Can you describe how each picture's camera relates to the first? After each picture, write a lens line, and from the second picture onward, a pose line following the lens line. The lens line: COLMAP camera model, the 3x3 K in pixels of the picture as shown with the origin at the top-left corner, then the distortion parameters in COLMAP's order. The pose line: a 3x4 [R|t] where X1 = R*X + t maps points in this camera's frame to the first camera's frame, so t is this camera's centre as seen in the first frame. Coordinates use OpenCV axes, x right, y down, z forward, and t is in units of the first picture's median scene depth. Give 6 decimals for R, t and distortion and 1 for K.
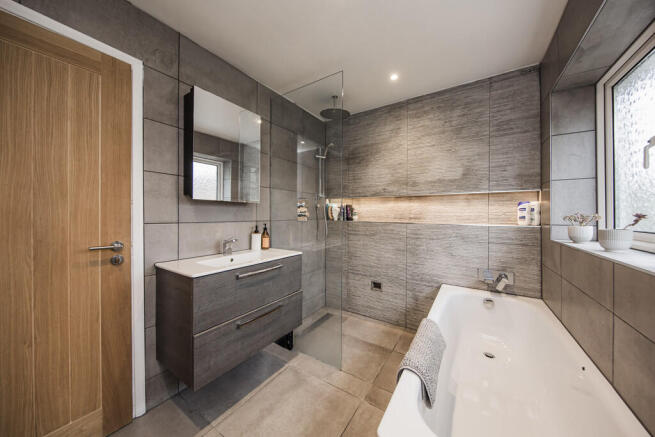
lens RADIAL K [[223.6, 0, 327.7], [0, 223.6, 214.6], [0, 0, 1]] dist [0.001811, 0.000061]
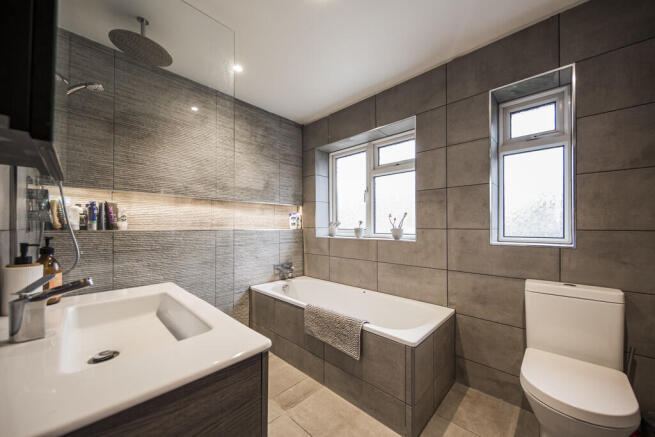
lens RADIAL K [[241.8, 0, 332.8], [0, 241.8, 227.0], [0, 0, 1]] dist [-0.001575, -0.000043]
pose [[0.149106, -0.004742, 0.988810, -0.571573], [0.001145, 0.999989, 0.004623, 0.023628], [-0.988821, 0.000443, 0.149110, 0.444687]]
